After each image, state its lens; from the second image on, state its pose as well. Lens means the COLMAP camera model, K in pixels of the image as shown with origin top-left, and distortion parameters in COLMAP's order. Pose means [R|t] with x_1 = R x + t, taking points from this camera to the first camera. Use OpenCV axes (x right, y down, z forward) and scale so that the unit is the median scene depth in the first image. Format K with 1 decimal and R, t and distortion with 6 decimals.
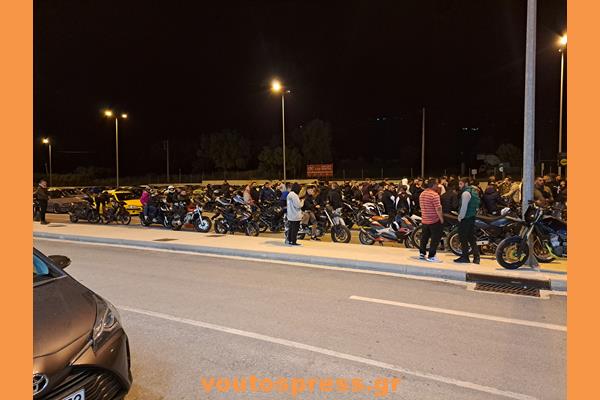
lens RADIAL K [[384.0, 0, 308.1], [0, 384.0, 200.6], [0, 0, 1]] dist [0.081408, -0.094085]
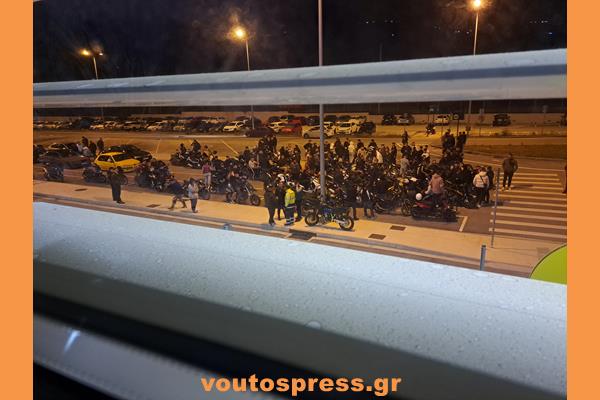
lens RADIAL K [[380.3, 0, 312.2], [0, 380.3, 200.2], [0, 0, 1]] dist [0.080058, -0.086356]
pose [[0.999075, -0.016681, 0.039635, 0.357354], [0.007959, 0.977504, 0.210765, -0.356630], [-0.042259, -0.210254, 0.976733, -0.919837]]
